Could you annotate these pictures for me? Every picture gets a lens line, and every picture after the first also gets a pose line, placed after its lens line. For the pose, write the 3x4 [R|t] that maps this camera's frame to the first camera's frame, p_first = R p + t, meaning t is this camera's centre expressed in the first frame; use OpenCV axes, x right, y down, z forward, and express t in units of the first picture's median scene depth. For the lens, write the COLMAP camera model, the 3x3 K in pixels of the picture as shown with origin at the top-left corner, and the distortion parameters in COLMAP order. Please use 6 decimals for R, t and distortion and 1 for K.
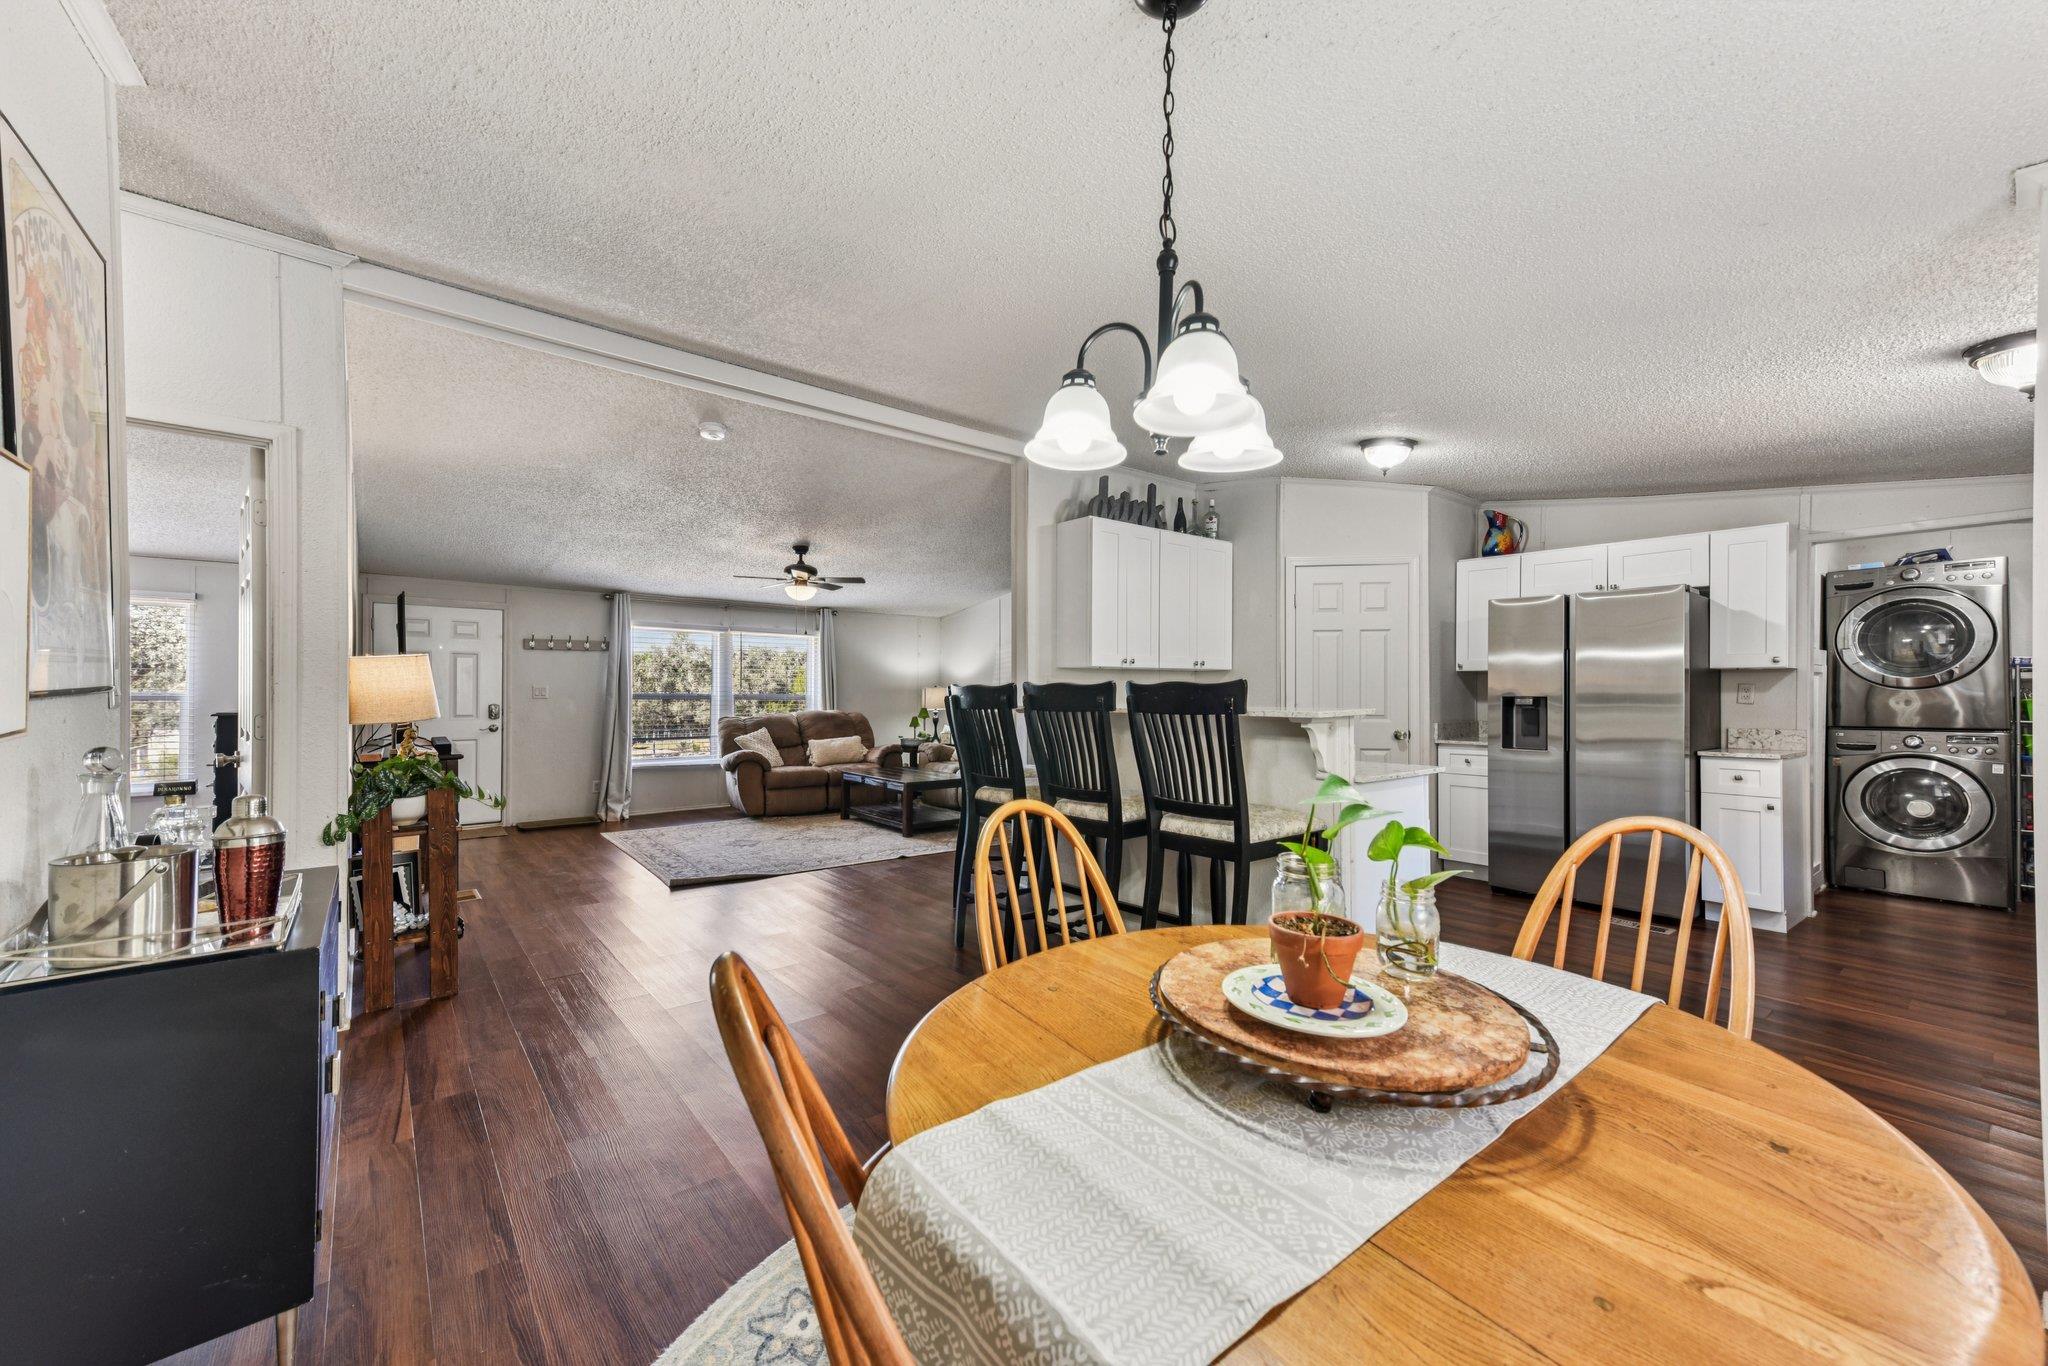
lens RADIAL K [[802.8, 0, 1021.3], [0, 802.8, 690.2], [0, 0, 1]] dist [0.032437, 0.000934]
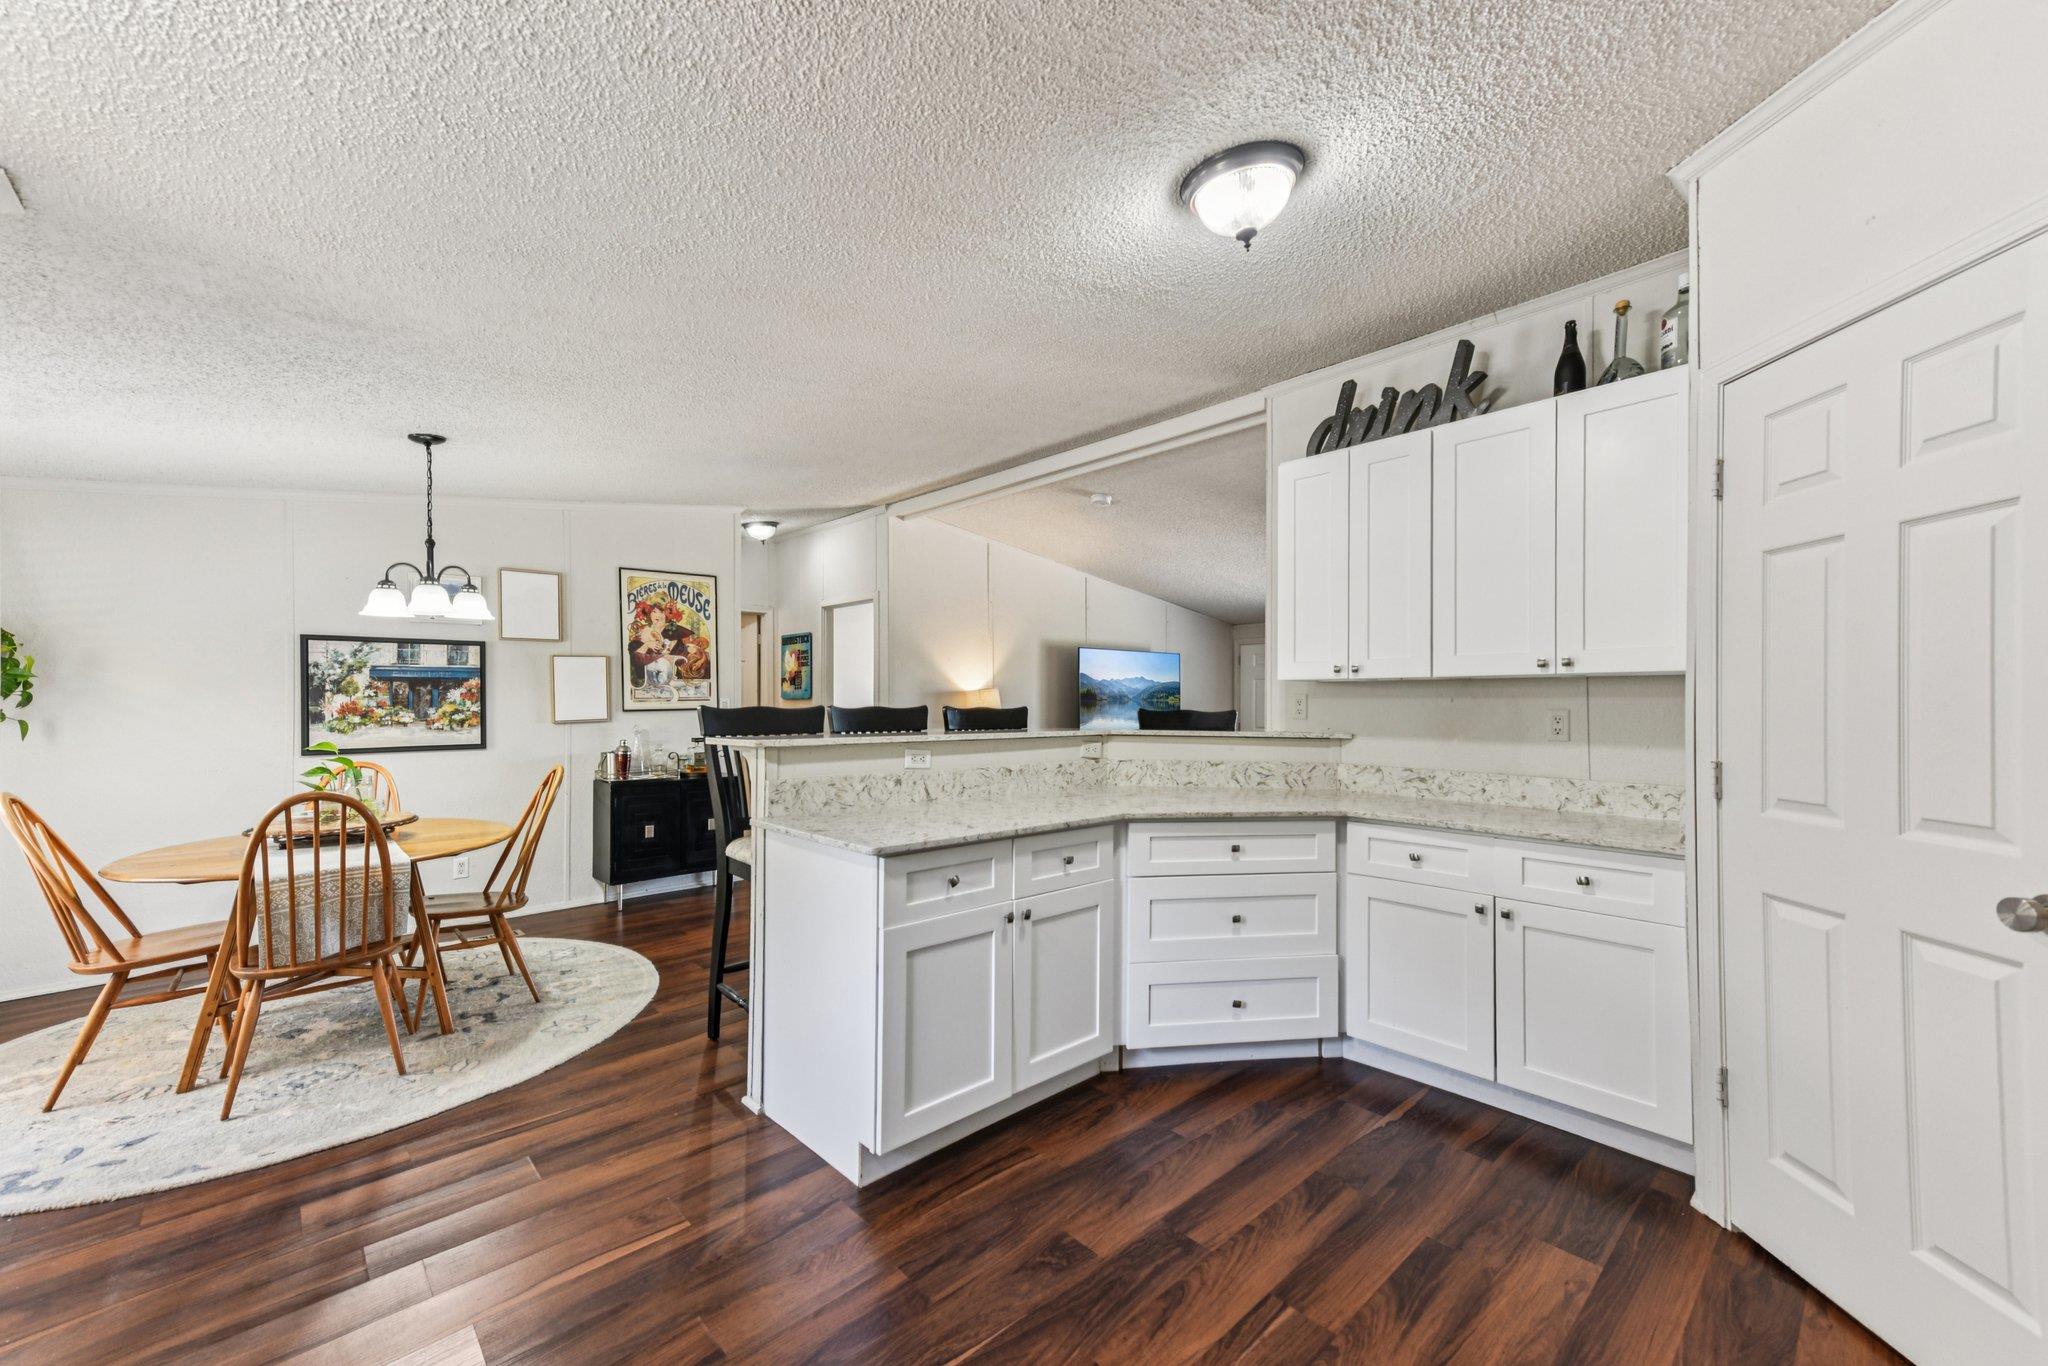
lens RADIAL K [[802.8, 0, 1015.2], [0, 802.8, 697.9], [0, 0, 1]] dist [0.032437, 0.000934]
pose [[0.055660, -0.005233, -0.998436, 0.746736], [-0.002484, 0.999982, -0.005380, -0.009223], [0.998447, 0.002779, 0.055647, 0.706376]]
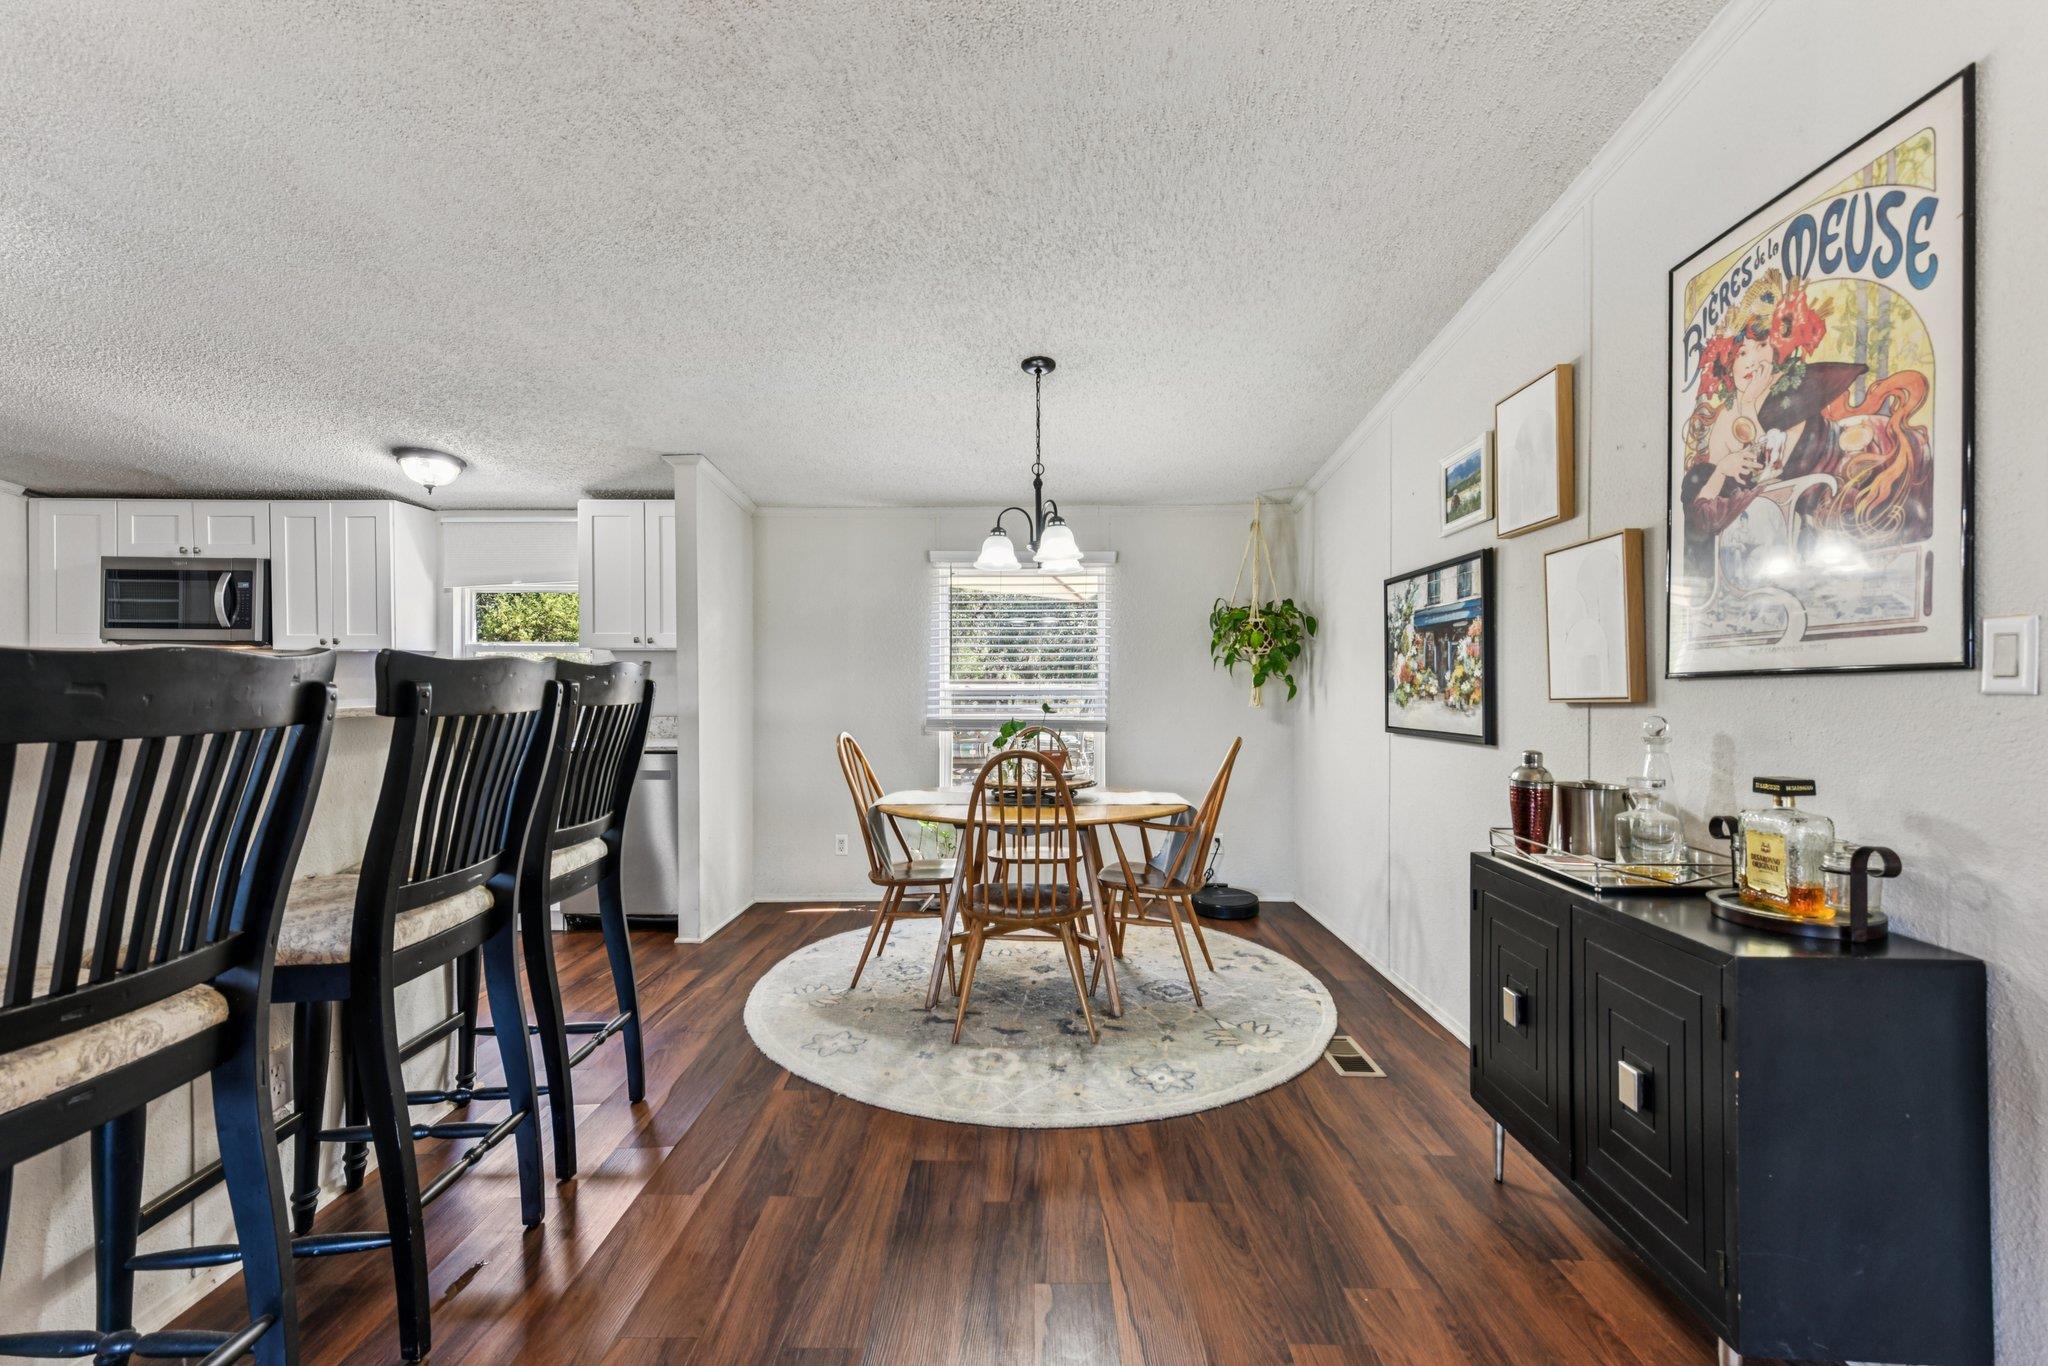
lens RADIAL K [[827.1, 0, 1021.5], [0, 827.1, 685.8], [0, 0, 1]] dist [0.019357, -0.000443]
pose [[-0.772608, -0.000738, 0.634883, -0.321671], [-0.001177, 0.999999, -0.000271, 0.007603], [-0.634882, -0.000956, -0.772608, 0.740018]]
